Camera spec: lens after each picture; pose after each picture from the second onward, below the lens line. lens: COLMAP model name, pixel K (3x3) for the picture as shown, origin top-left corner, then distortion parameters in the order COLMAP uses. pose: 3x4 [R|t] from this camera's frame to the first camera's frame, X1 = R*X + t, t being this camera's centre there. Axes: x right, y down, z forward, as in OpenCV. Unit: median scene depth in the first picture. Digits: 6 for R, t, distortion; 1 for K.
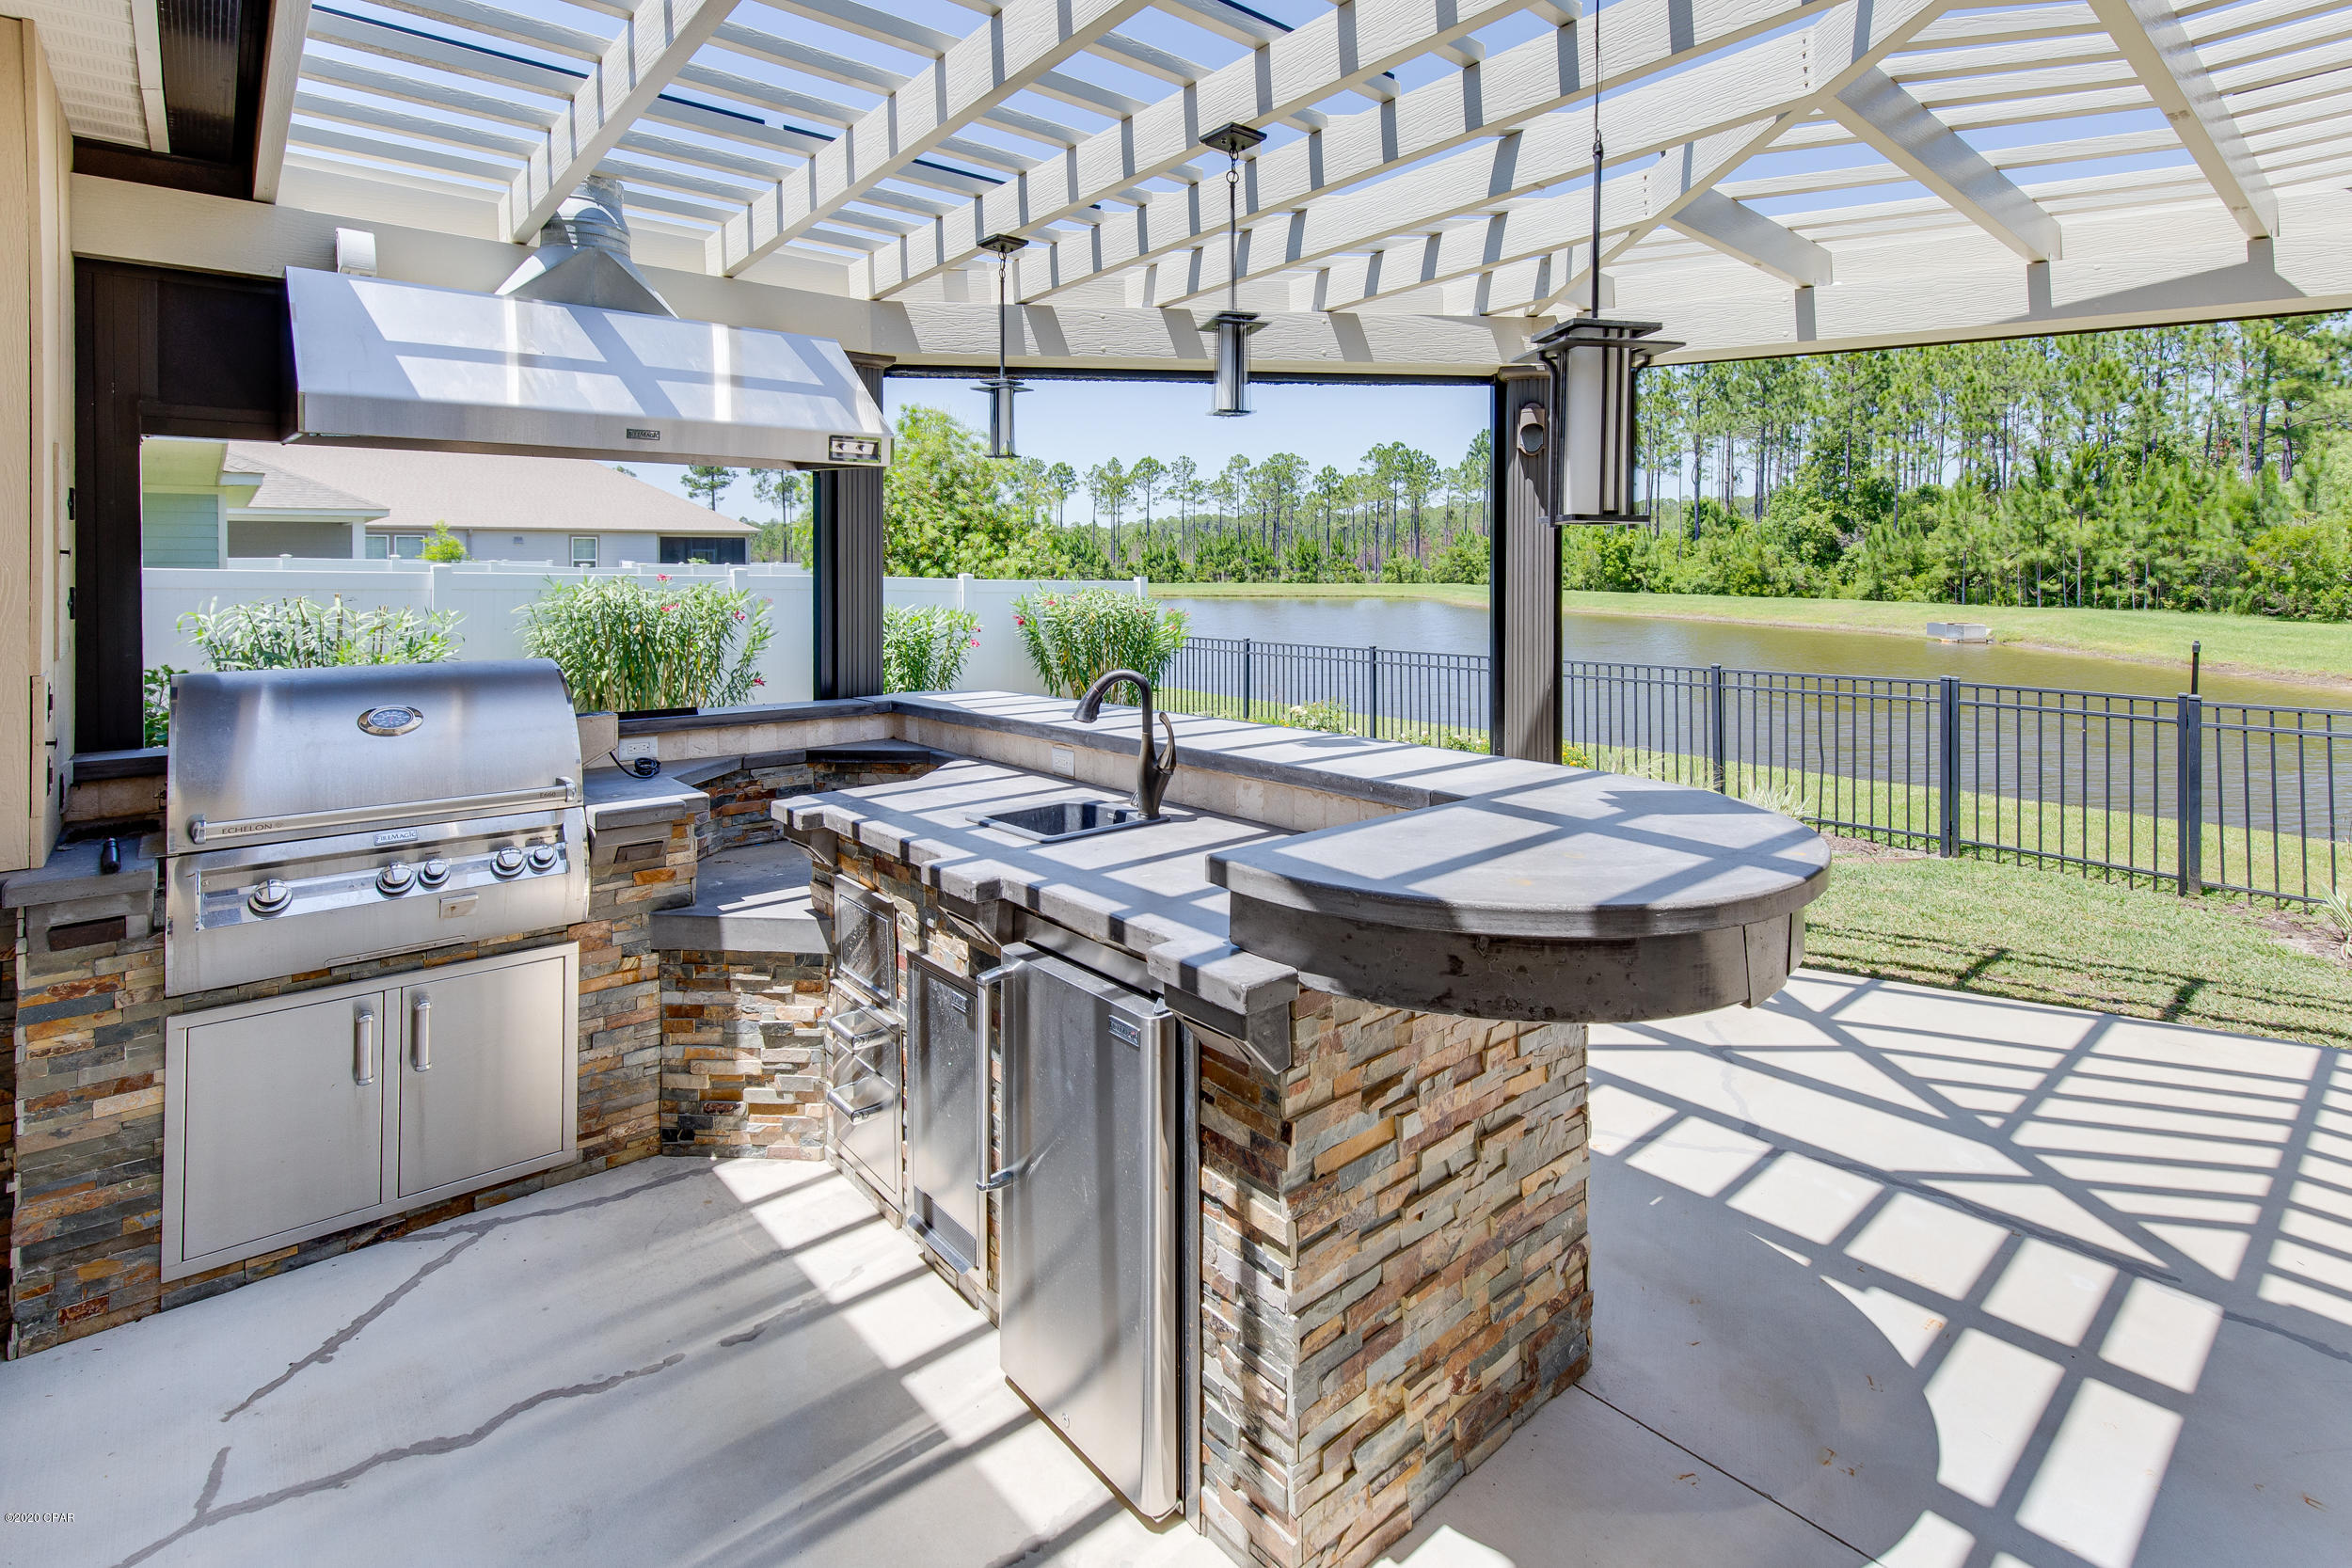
lens RADIAL K [[1139.3, 0, 1175.7], [0, 1139.3, 555.5], [0, 0, 1]] dist [0.004615, -0.000011]
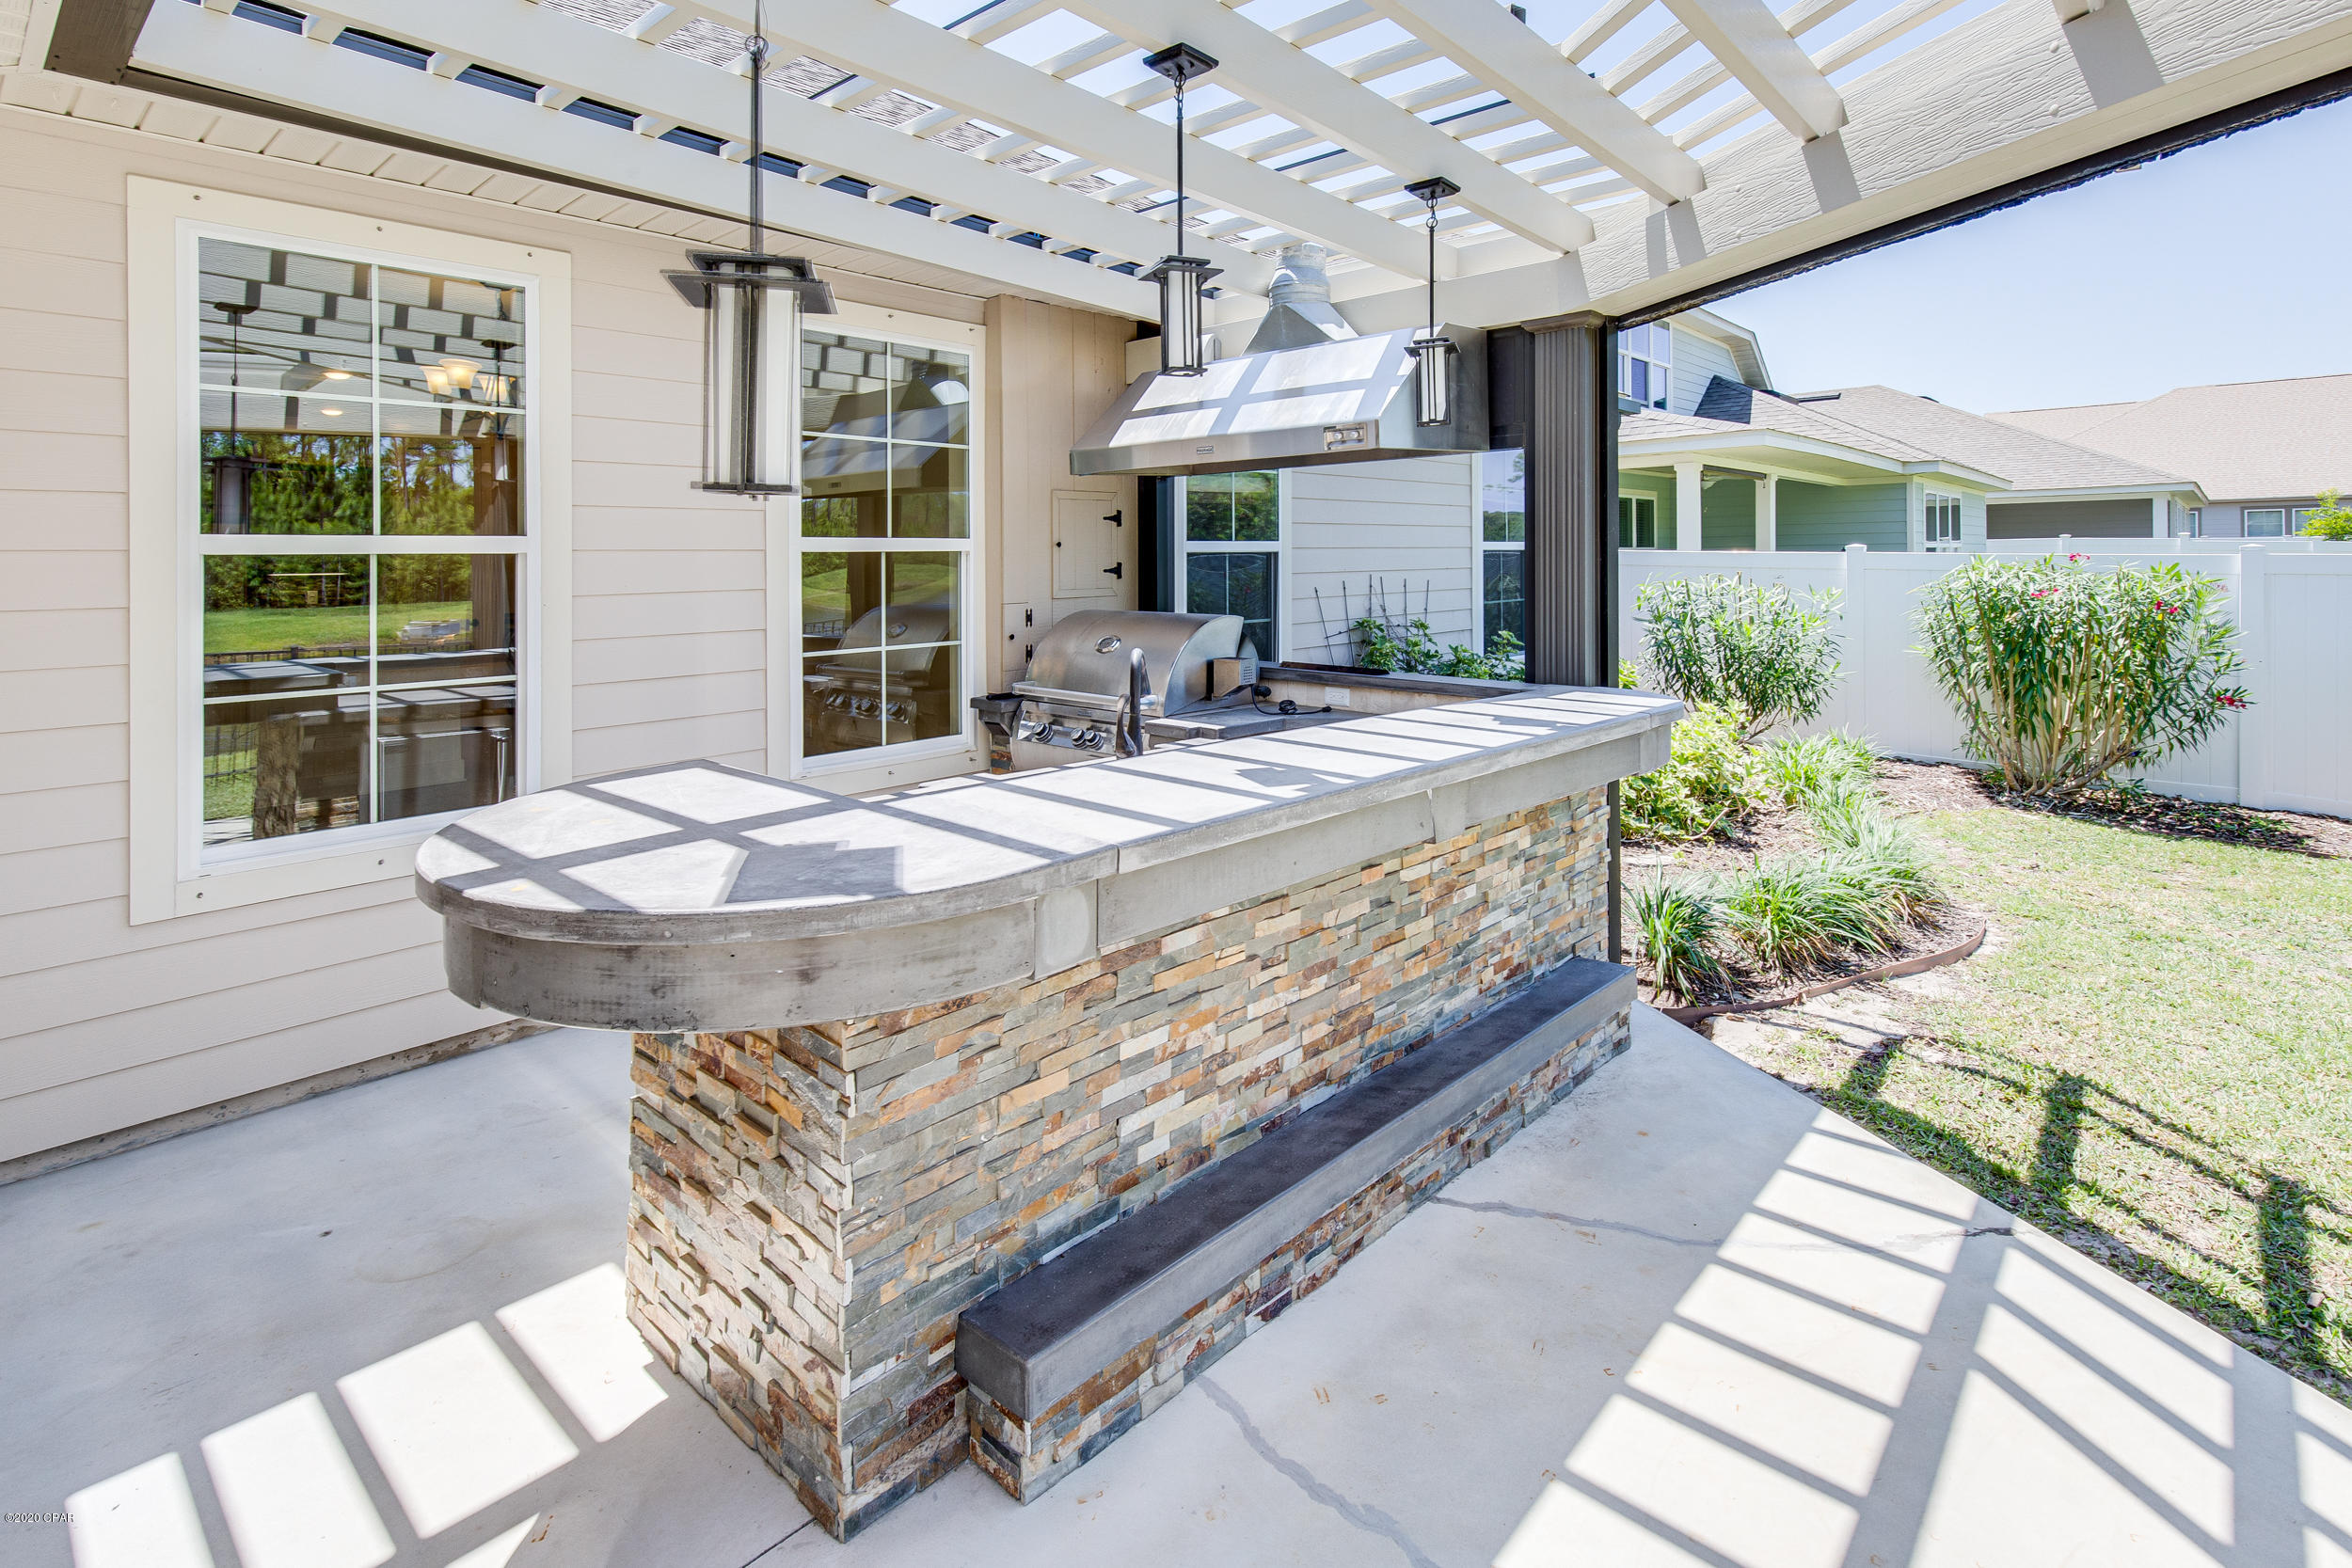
lens RADIAL K [[1139.3, 0, 1175.7], [0, 1139.3, 555.5], [0, 0, 1]] dist [0.004615, -0.000011]
pose [[0.127732, 0.002146, -0.991806, 0.223774], [0.014776, 0.999883, 0.004067, 0.002852], [0.991699, -0.015175, 0.127685, 0.212432]]
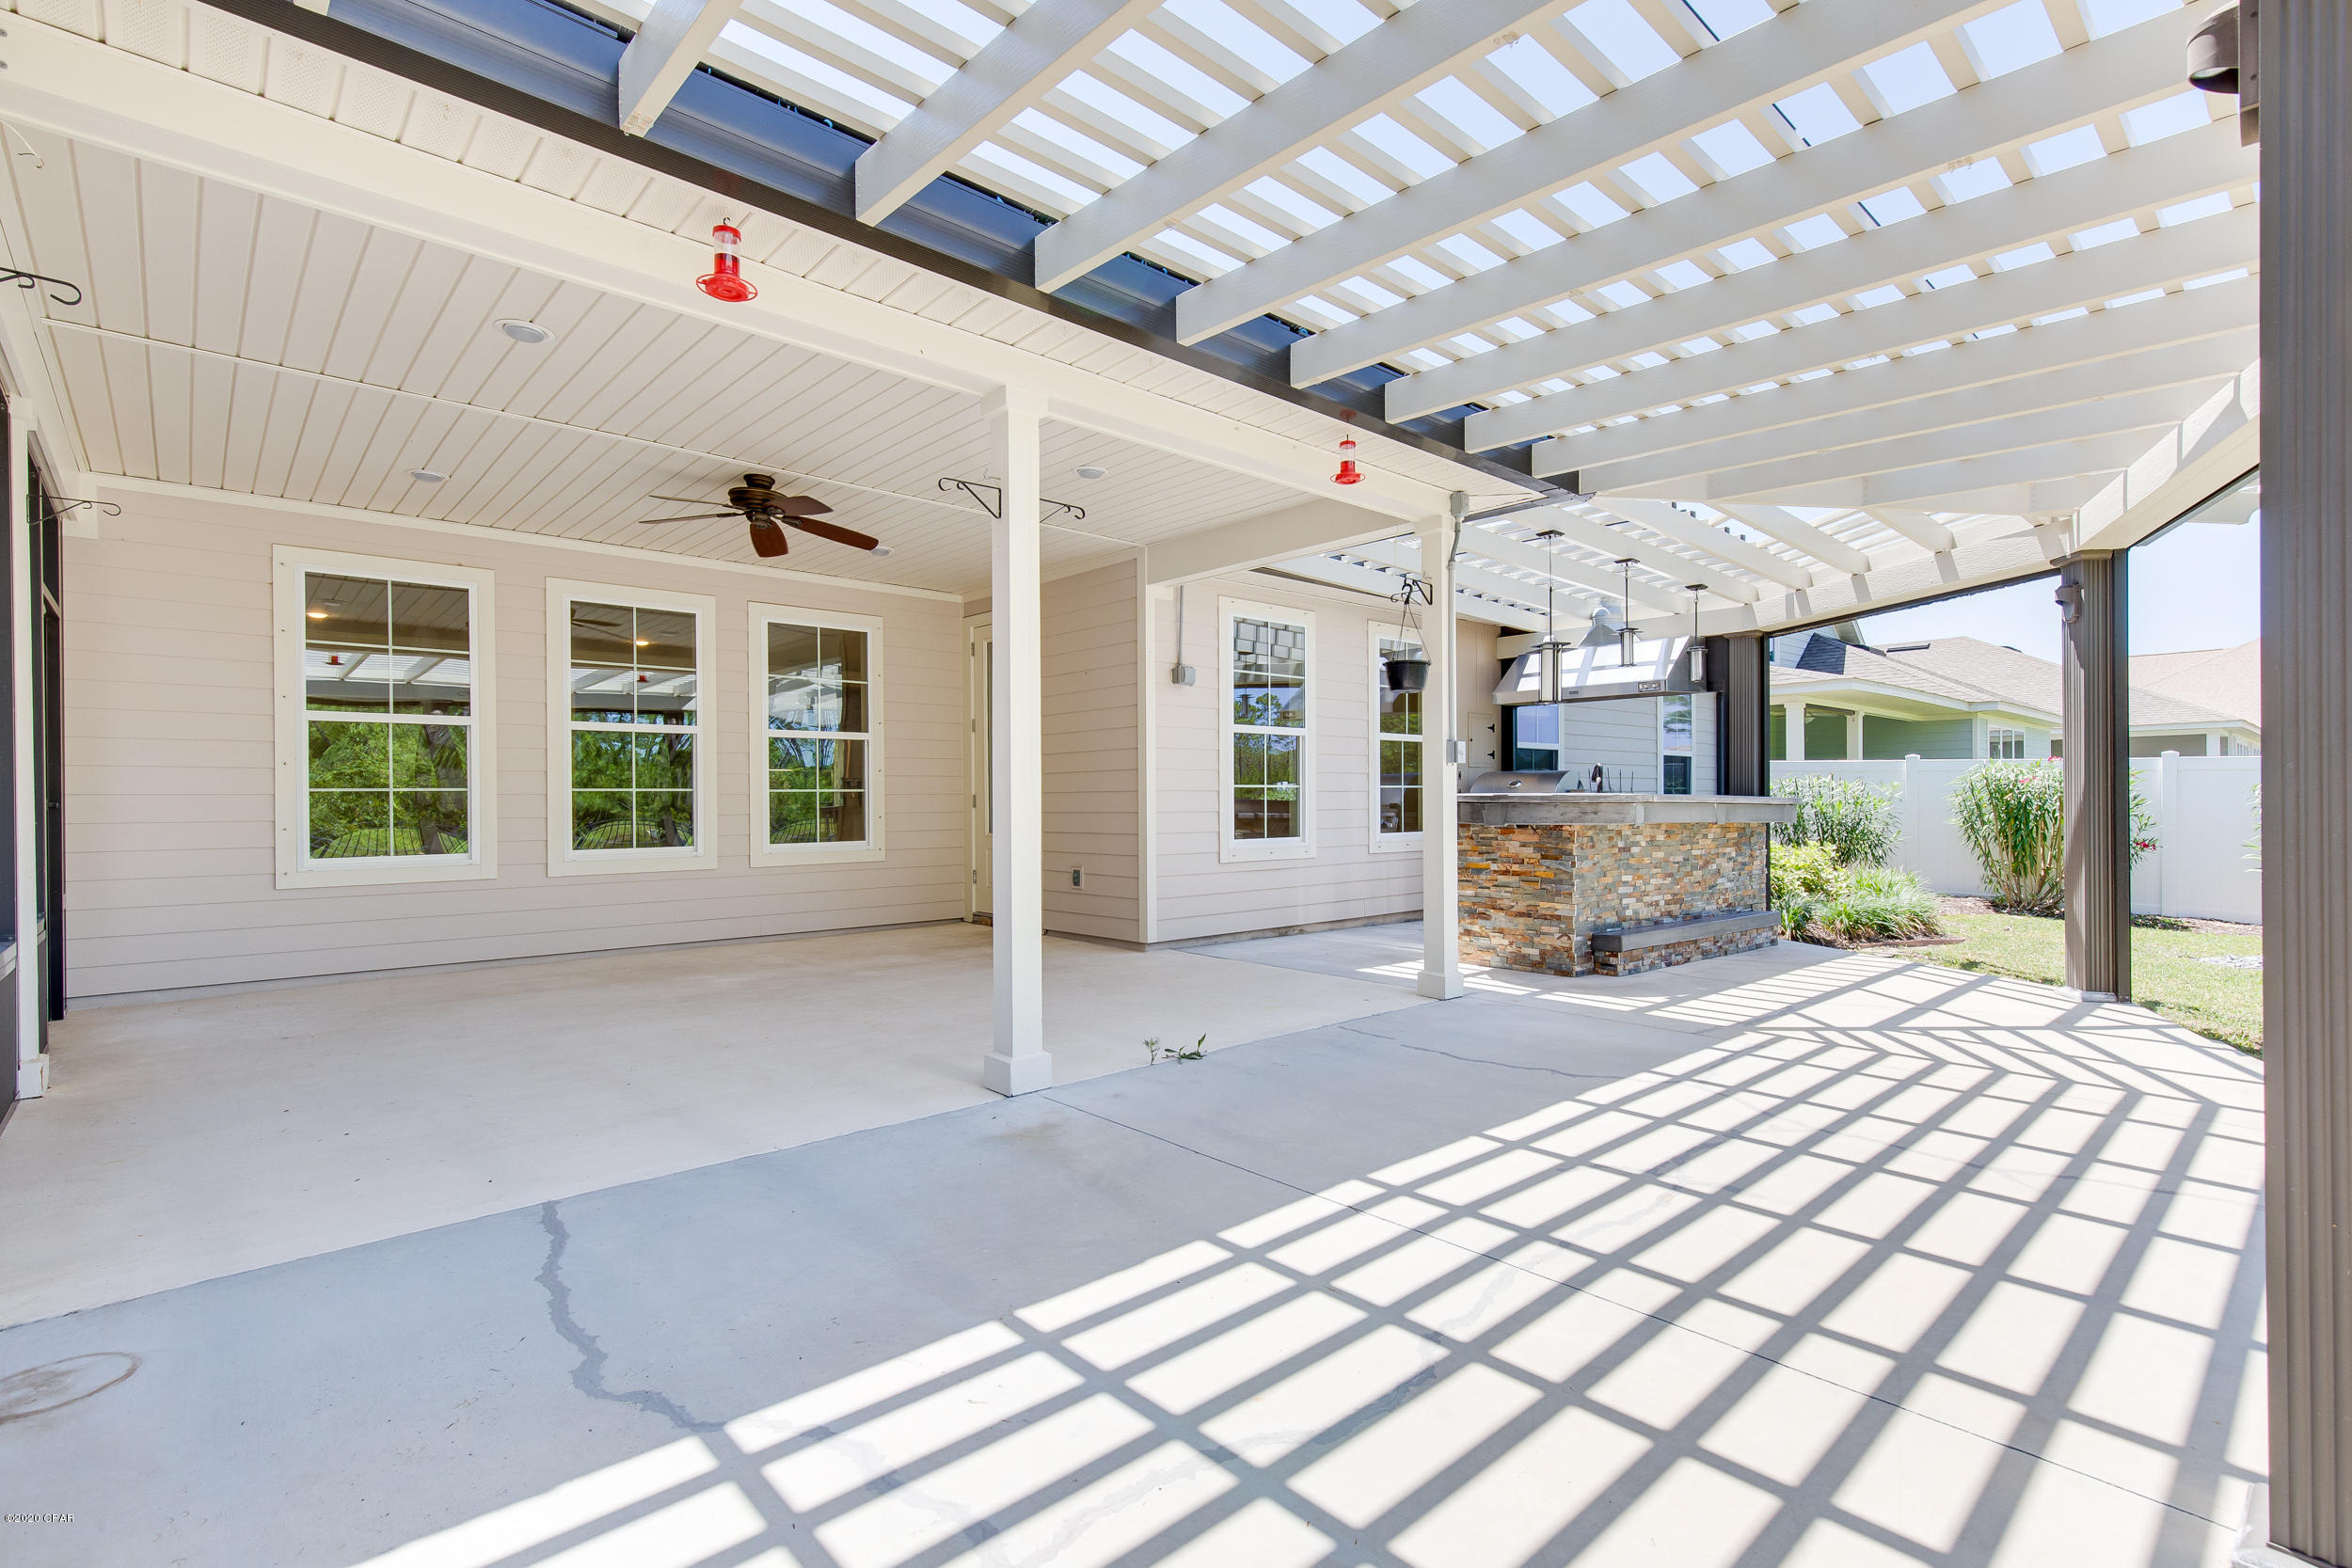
lens RADIAL K [[1077.1, 0, 1176.0], [0, 1077.1, 784.0], [0, 0, 1]] dist [-0.004279, -0.000397]
pose [[0.033906, -0.008060, -0.999393, 0.600685], [0.009344, 0.999926, -0.007747, 0.037634], [0.999381, -0.009076, 0.033979, -0.030103]]
